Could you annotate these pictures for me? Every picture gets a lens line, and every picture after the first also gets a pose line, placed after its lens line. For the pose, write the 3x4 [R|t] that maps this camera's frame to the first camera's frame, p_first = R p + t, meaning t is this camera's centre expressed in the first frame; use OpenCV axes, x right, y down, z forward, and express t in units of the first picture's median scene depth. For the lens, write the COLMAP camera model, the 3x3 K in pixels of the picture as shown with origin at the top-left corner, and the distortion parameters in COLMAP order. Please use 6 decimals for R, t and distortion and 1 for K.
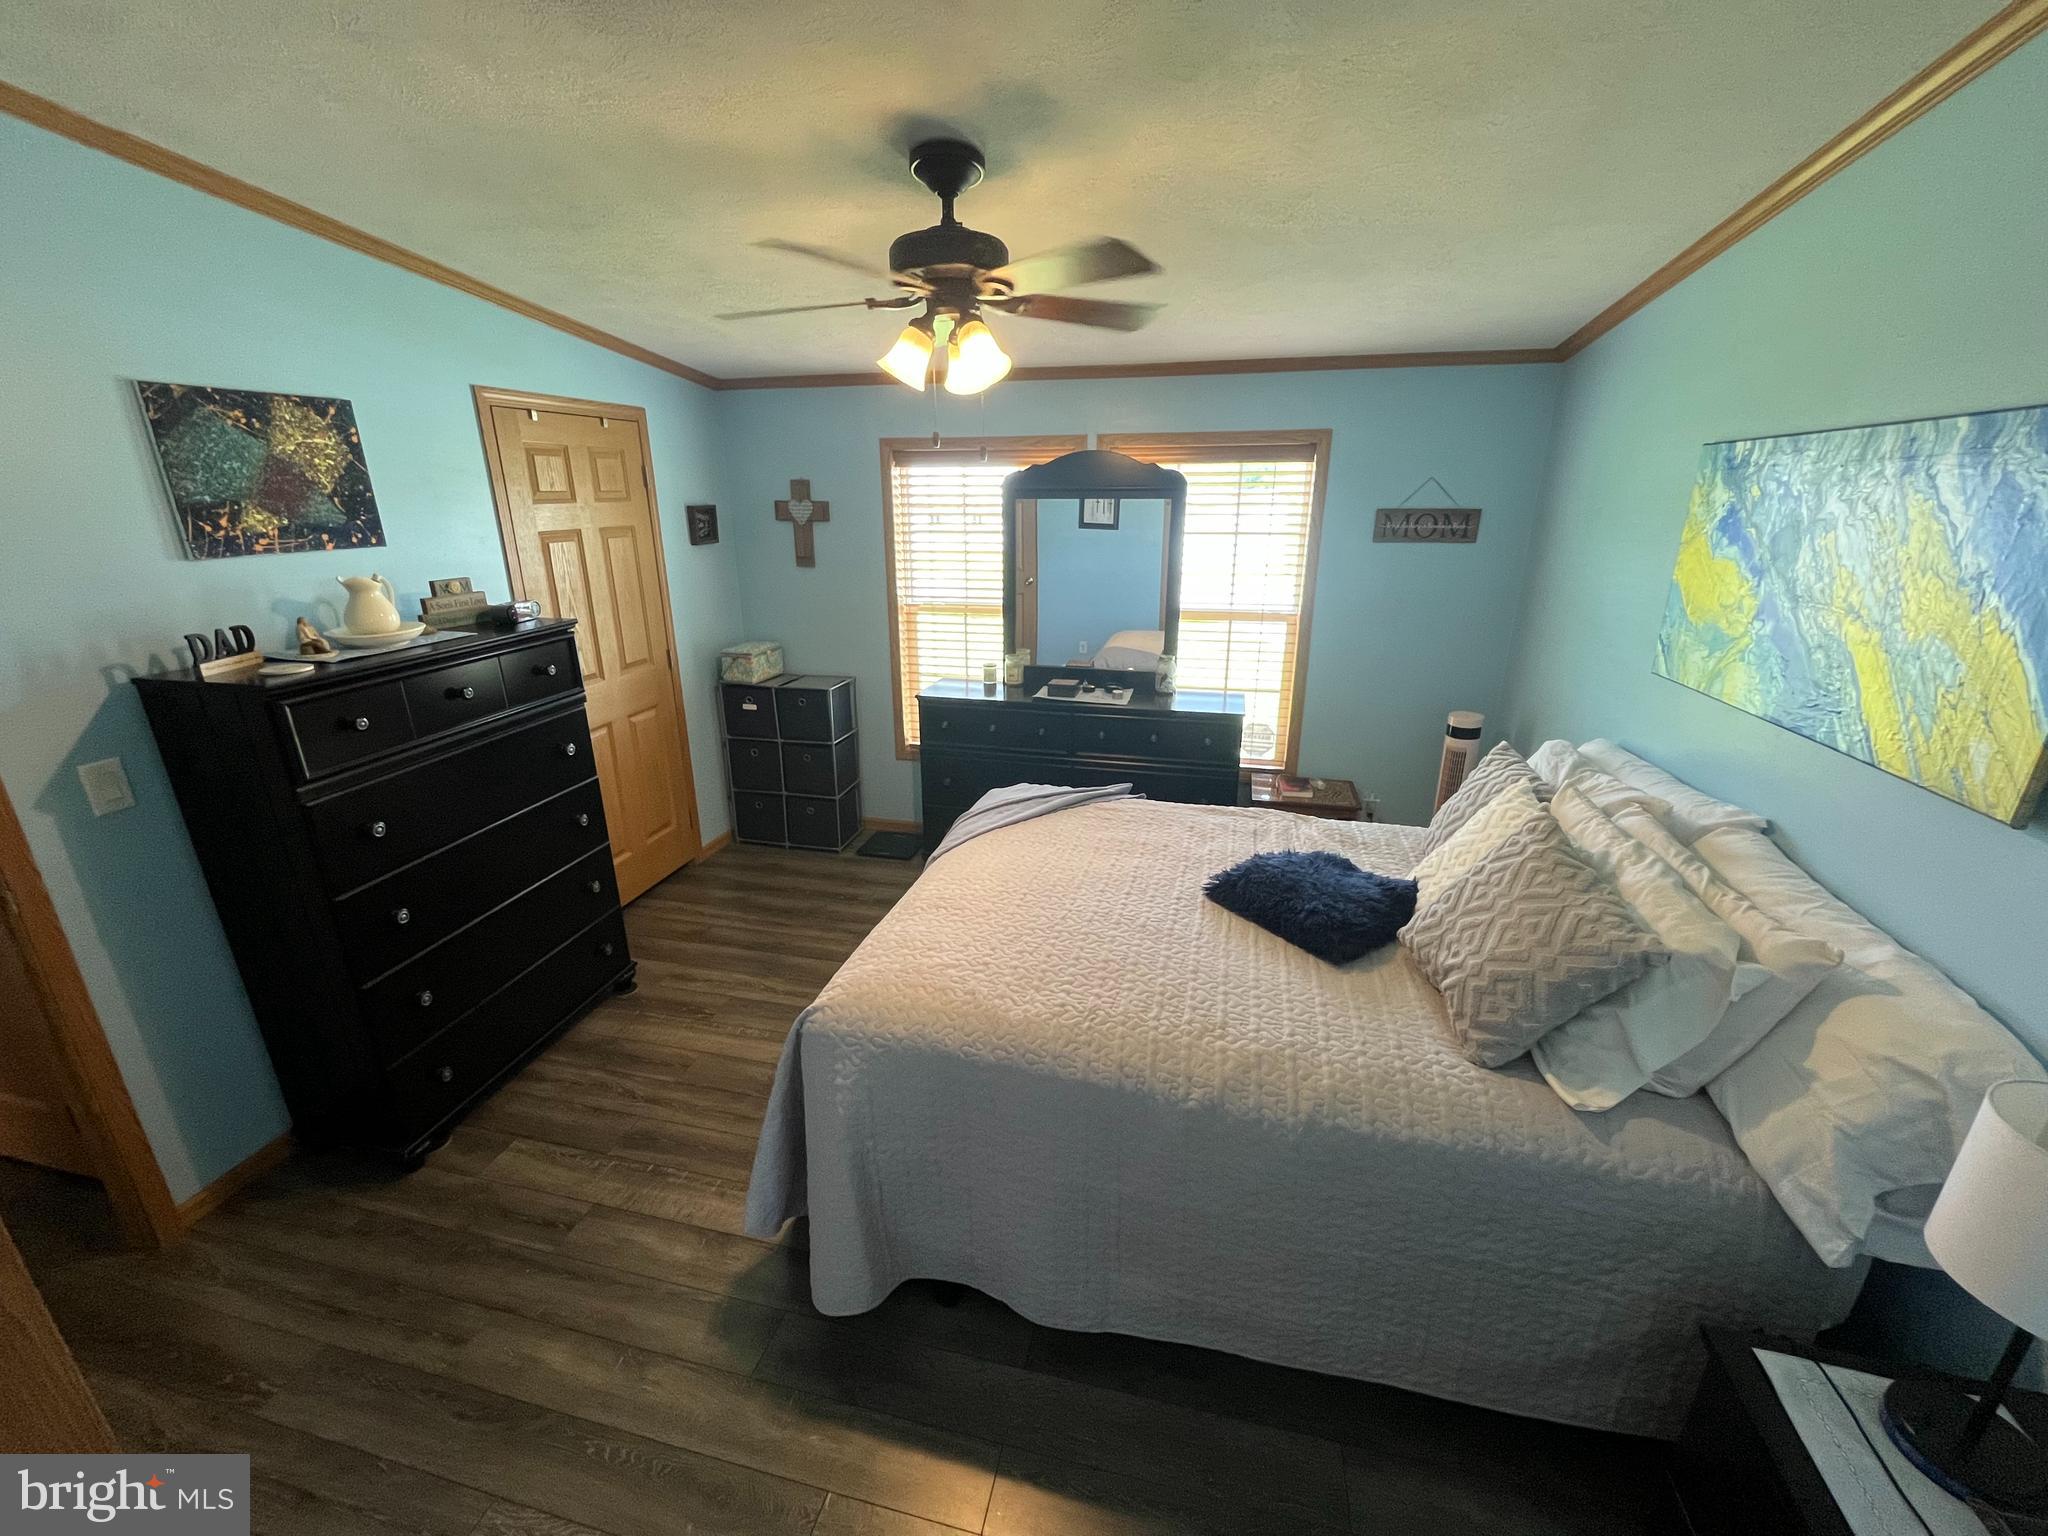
lens RADIAL K [[831.9, 0, 1022.0], [0, 831.9, 773.2], [0, 0, 1]] dist [-0.005307, 0.000651]
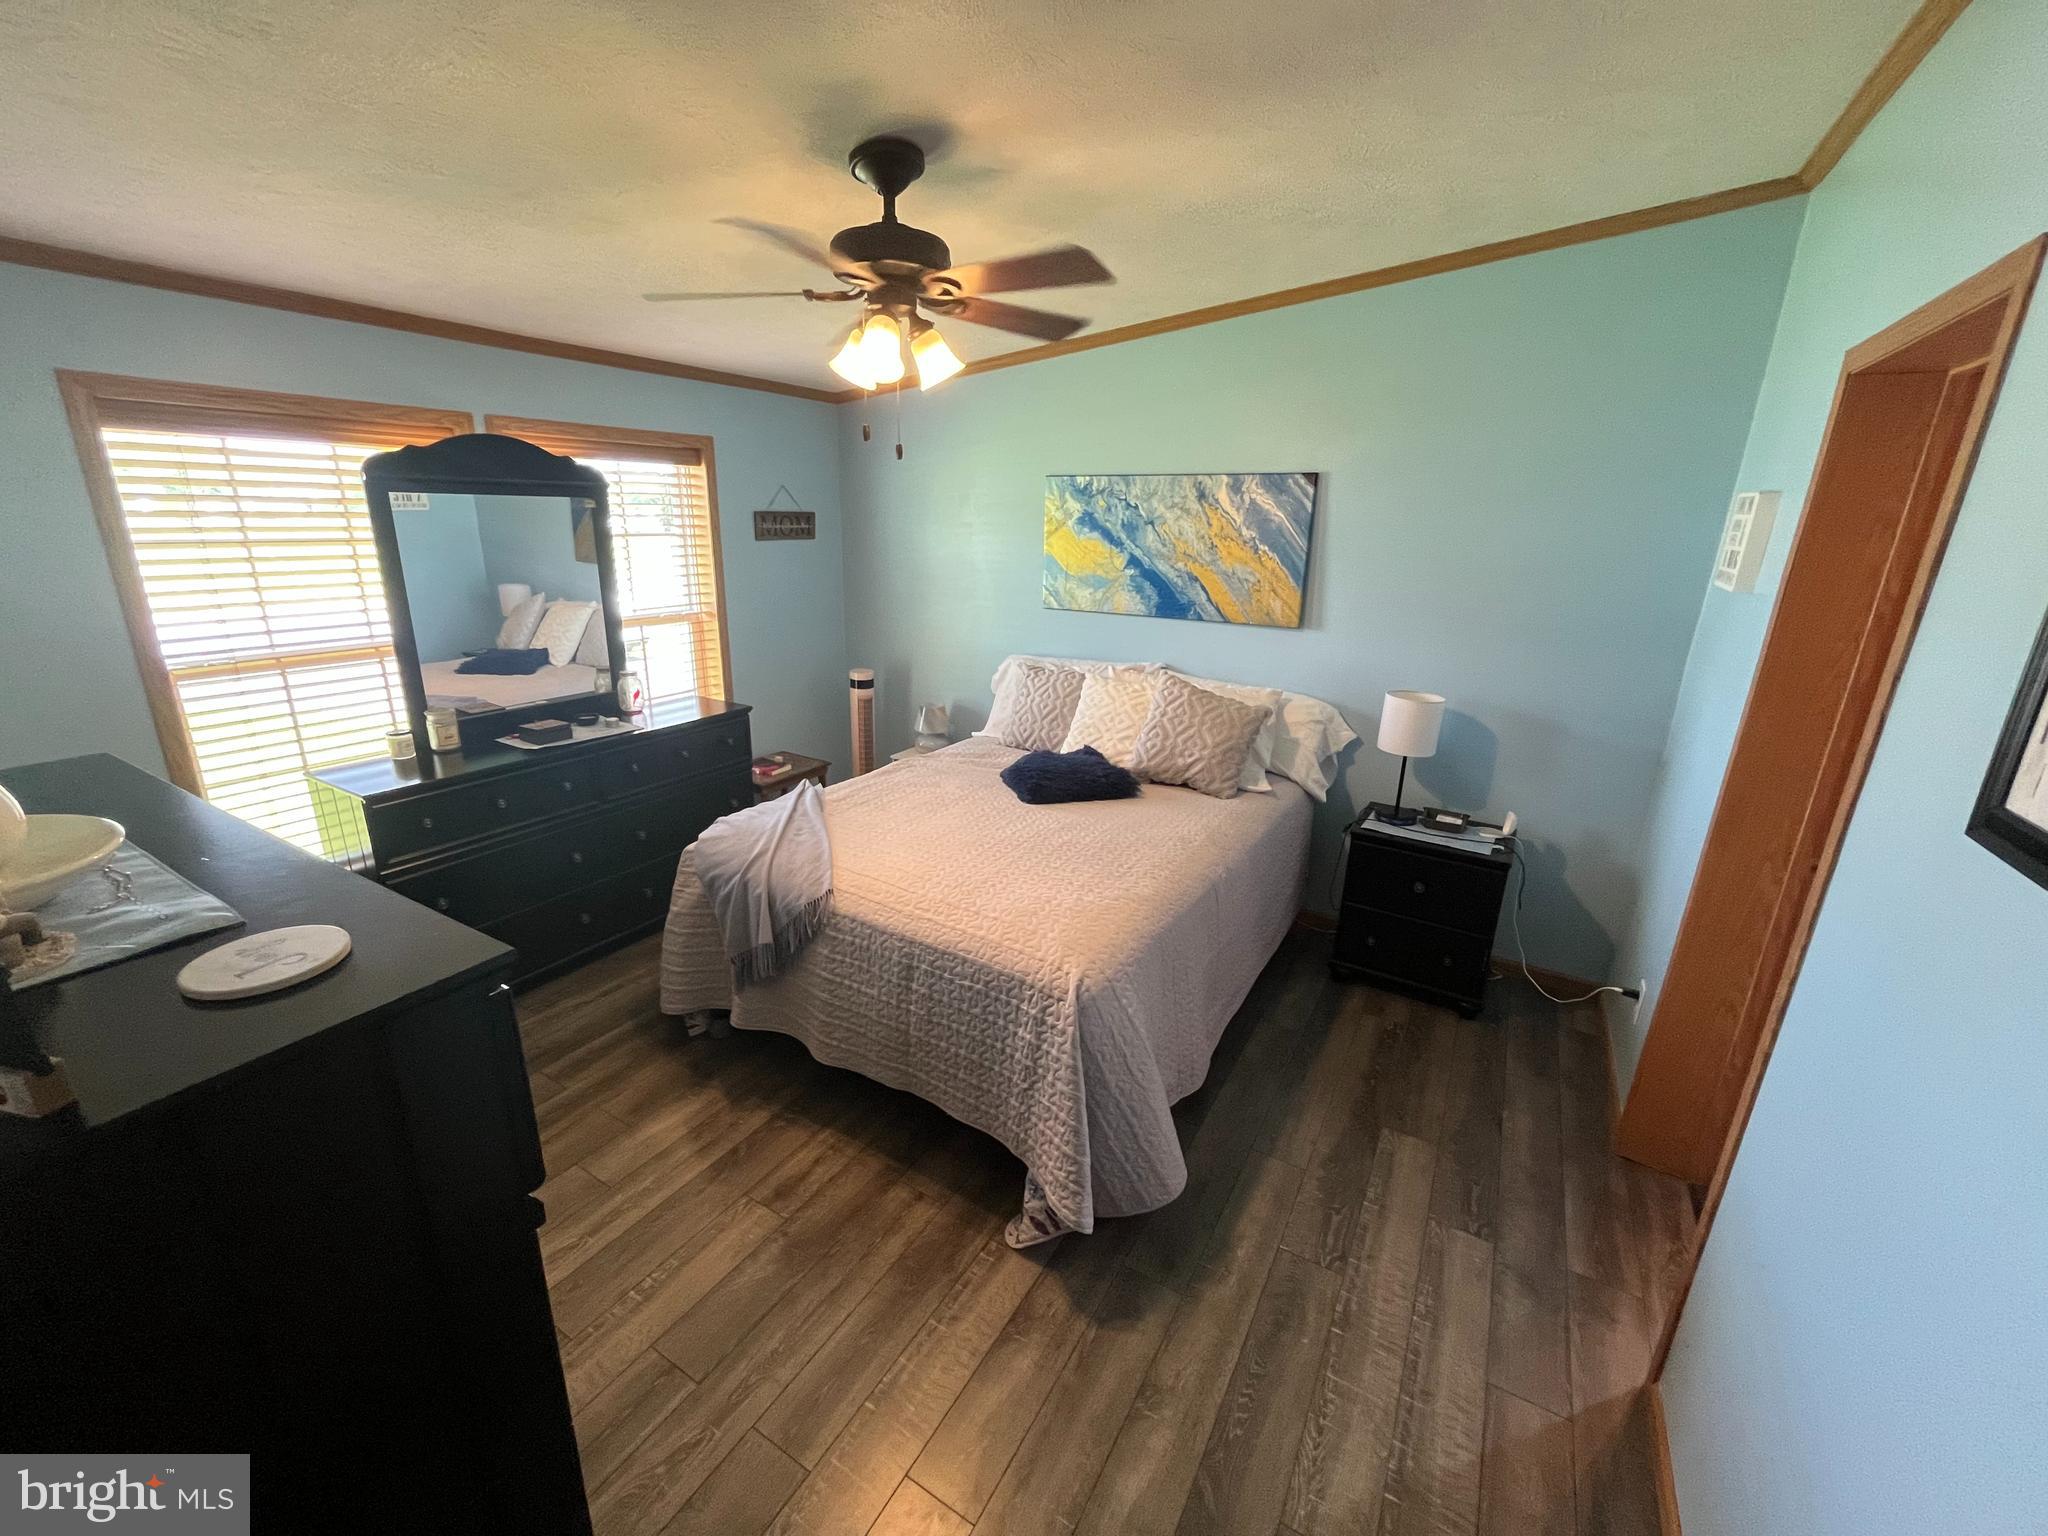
lens RADIAL K [[831.9, 0, 1023.0], [0, 831.9, 765.8], [0, 0, 1]] dist [-0.005307, 0.000651]
pose [[0.298267, -0.269179, 0.915740, -1.135688], [0.283412, 0.941117, 0.184328, -0.180288], [-0.911435, 0.204552, 0.356993, 0.621417]]
